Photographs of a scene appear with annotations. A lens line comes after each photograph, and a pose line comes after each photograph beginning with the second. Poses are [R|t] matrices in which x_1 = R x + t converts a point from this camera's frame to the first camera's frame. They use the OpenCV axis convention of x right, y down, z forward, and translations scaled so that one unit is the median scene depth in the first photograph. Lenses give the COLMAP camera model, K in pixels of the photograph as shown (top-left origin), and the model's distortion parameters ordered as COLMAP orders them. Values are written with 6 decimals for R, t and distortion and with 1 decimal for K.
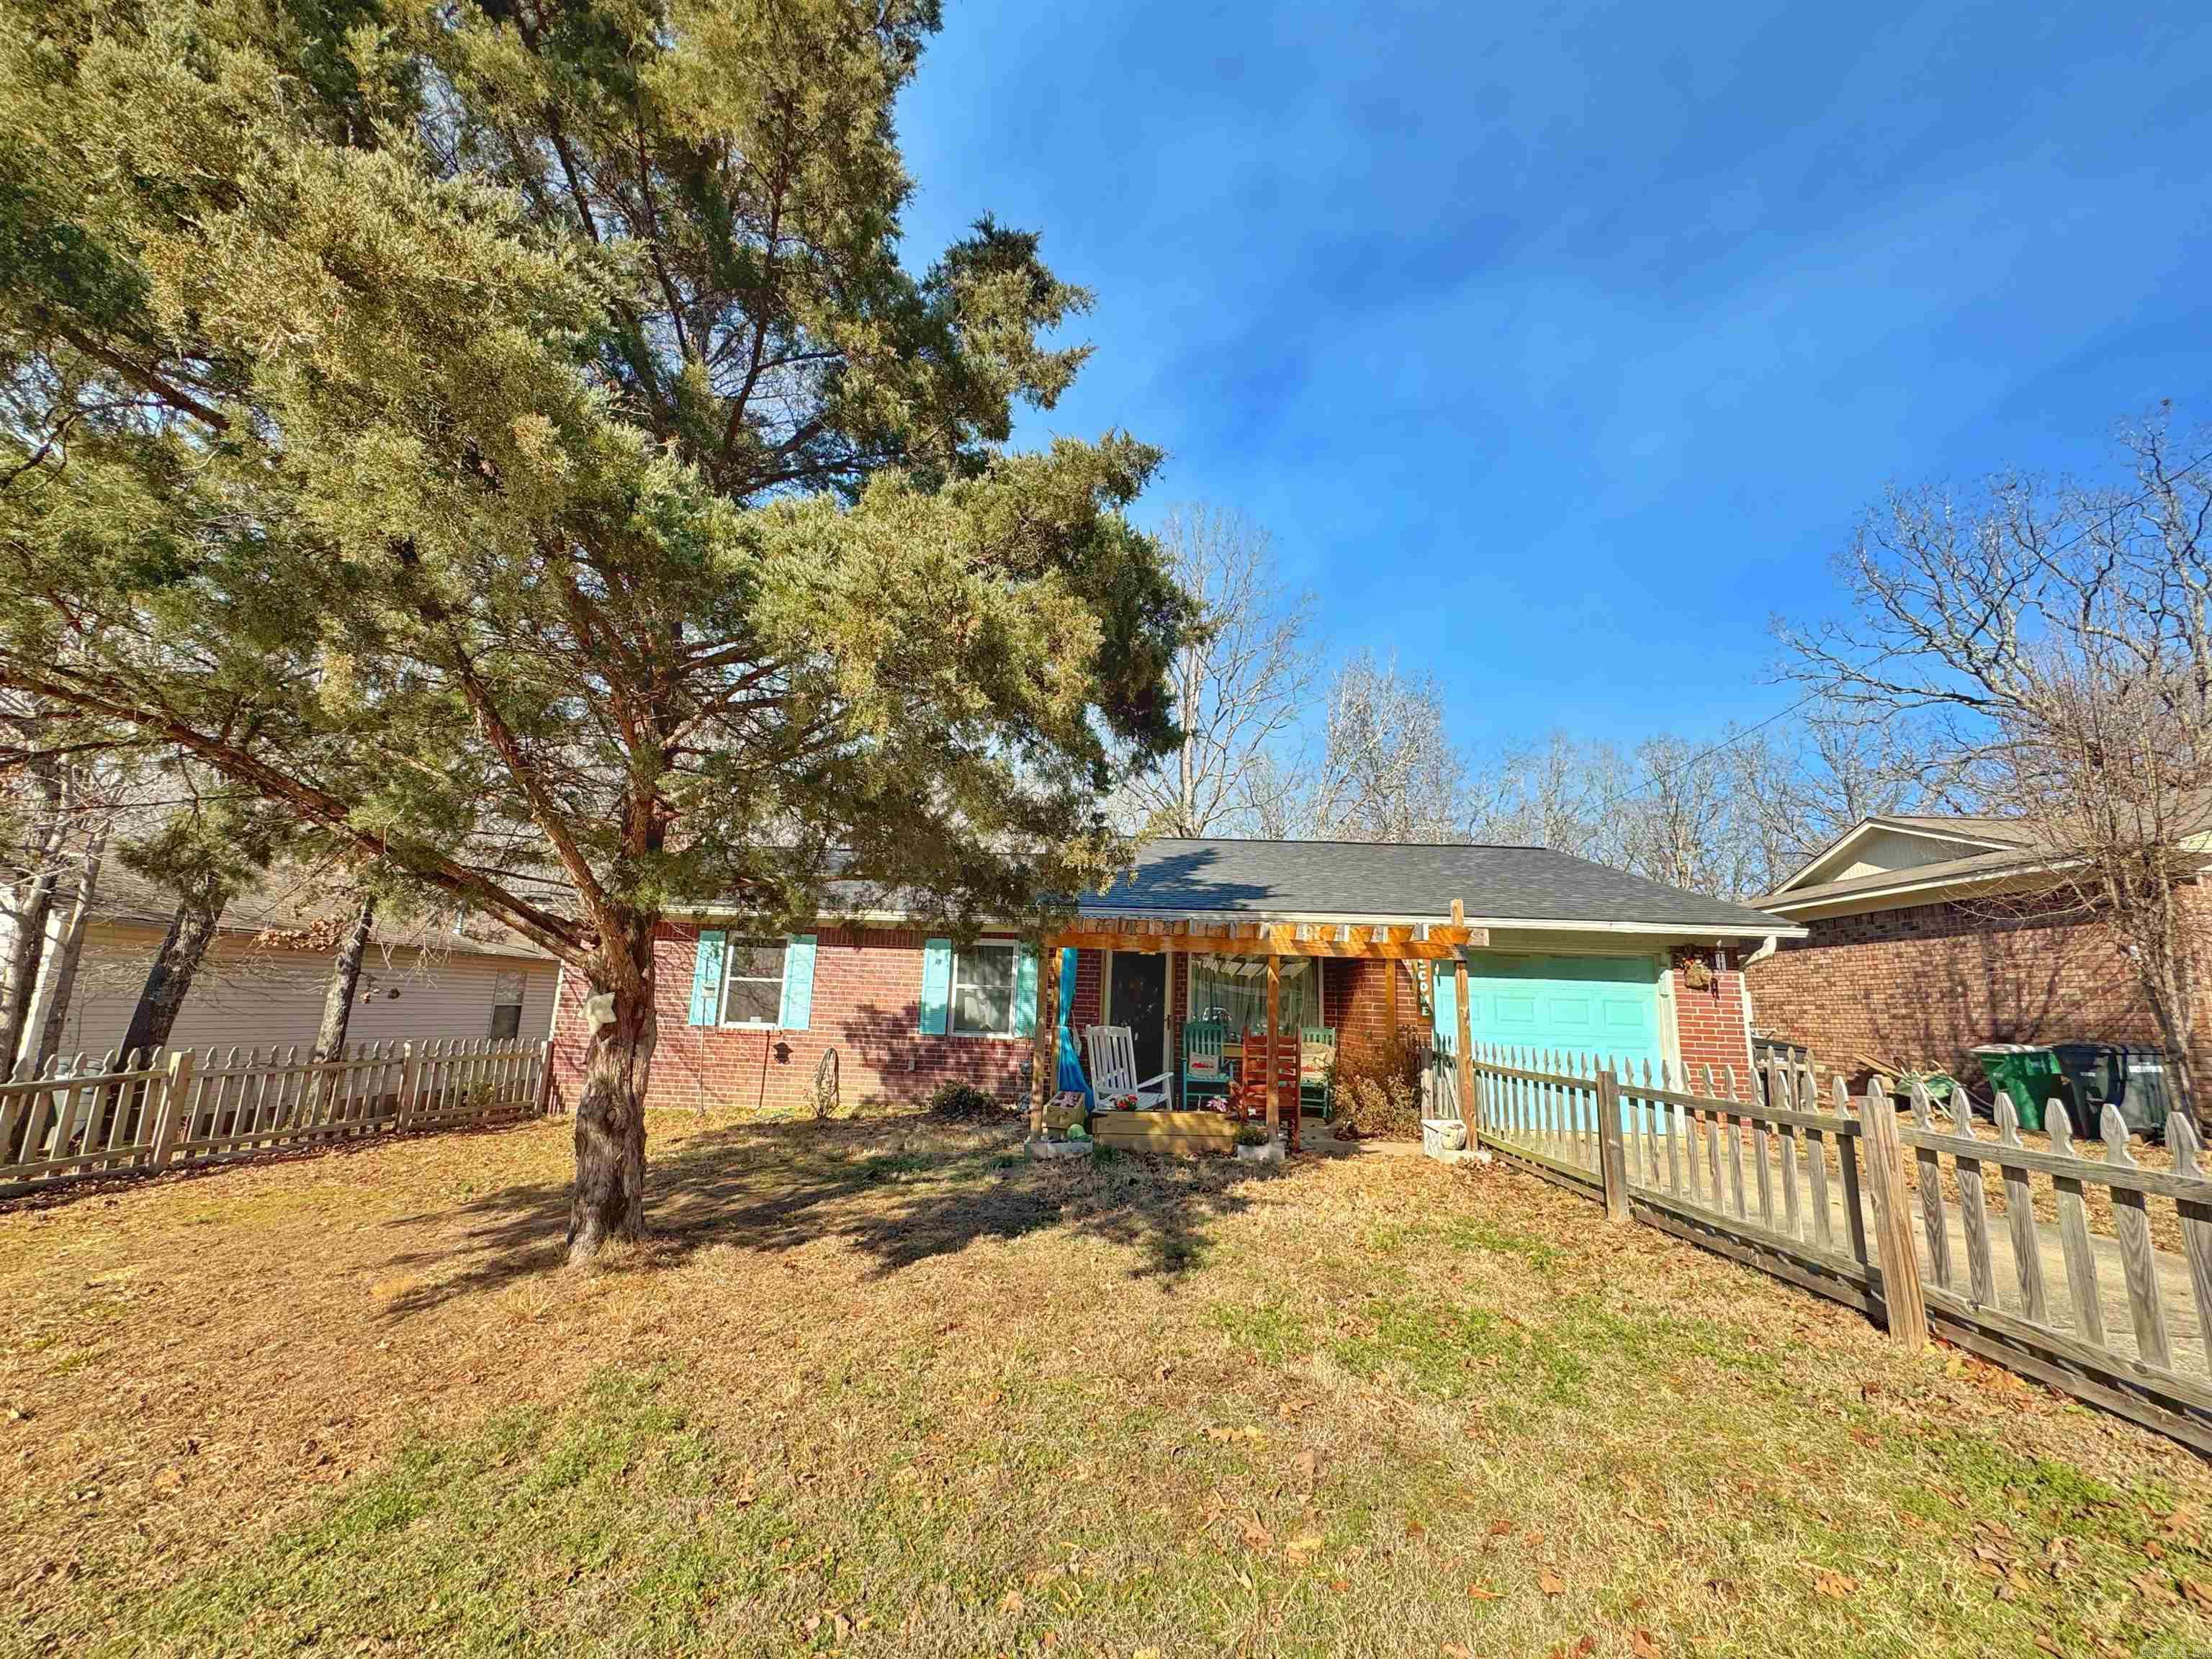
lens RADIAL K [[883.8, 0, 1106.0], [0, 883.8, 829.5], [0, 0, 1]] dist [-0.001239, 0.000291]
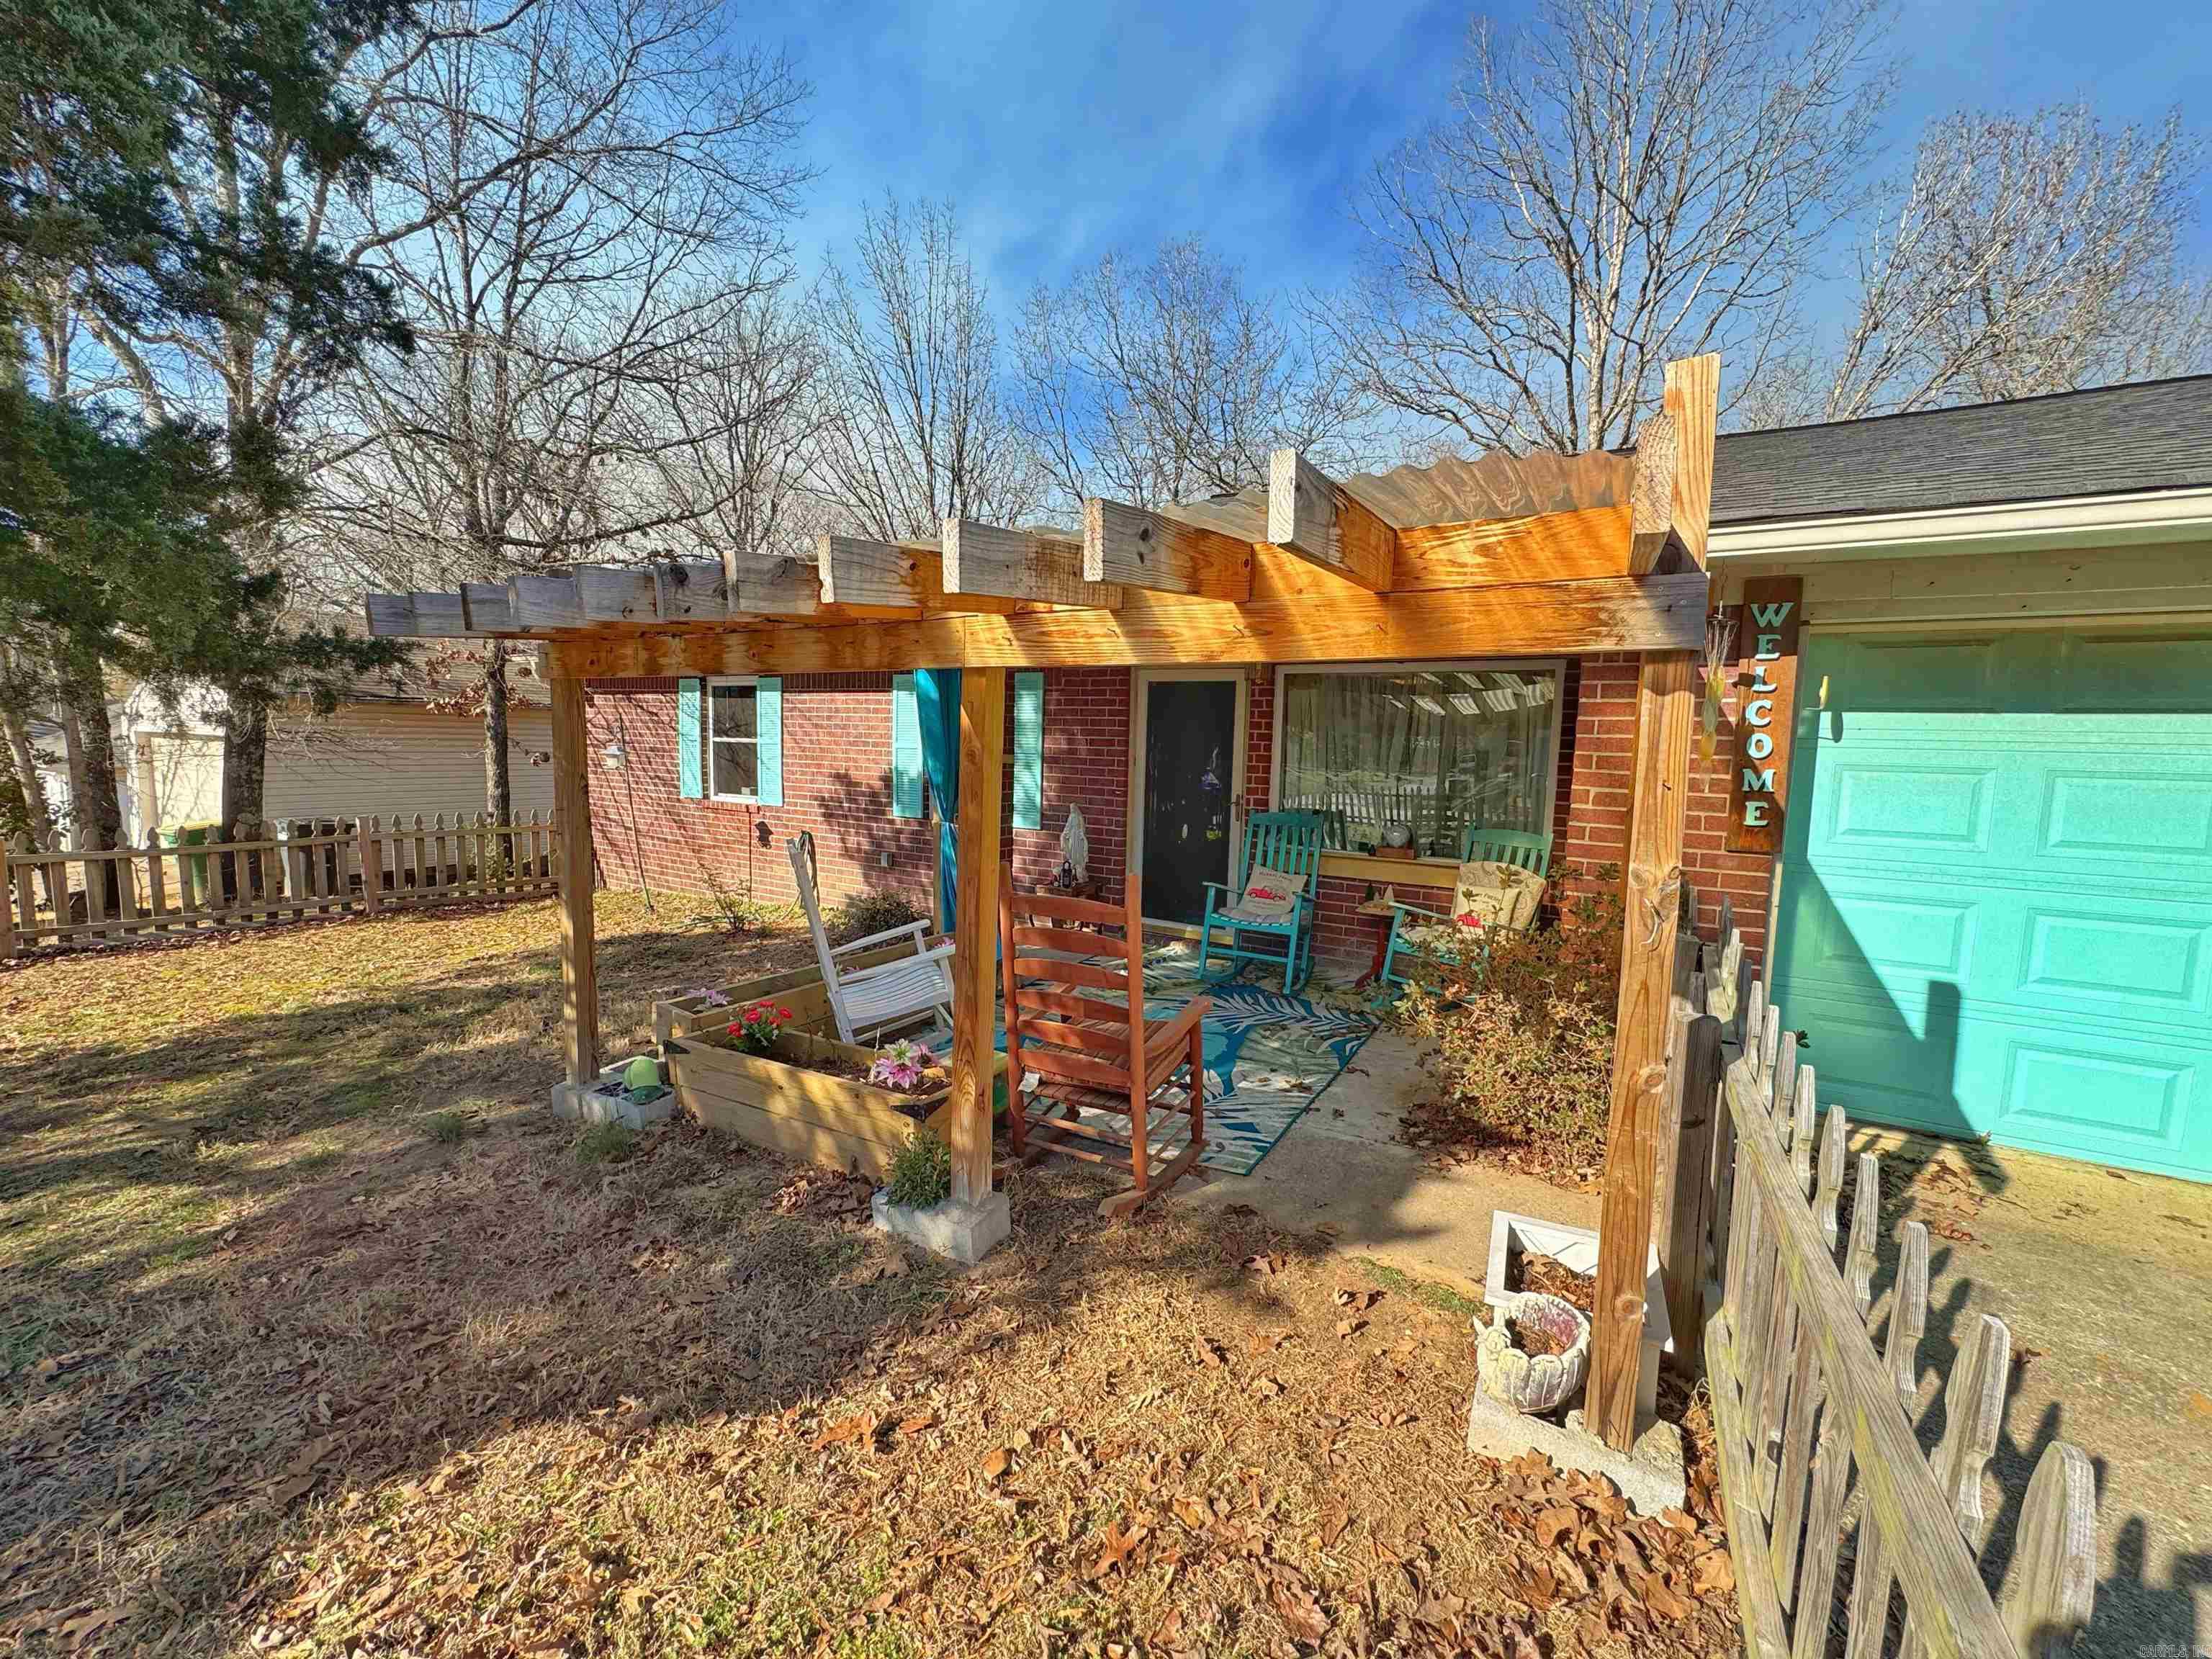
lens RADIAL K [[883.8, 0, 1106.0], [0, 883.8, 829.5], [0, 0, 1]] dist [-0.001239, 0.000291]
pose [[0.879445, 0.034559, -0.474744, 0.299777], [0.102692, 0.960099, 0.260123, 0.093411], [0.464791, -0.277516, 0.840806, 0.578264]]
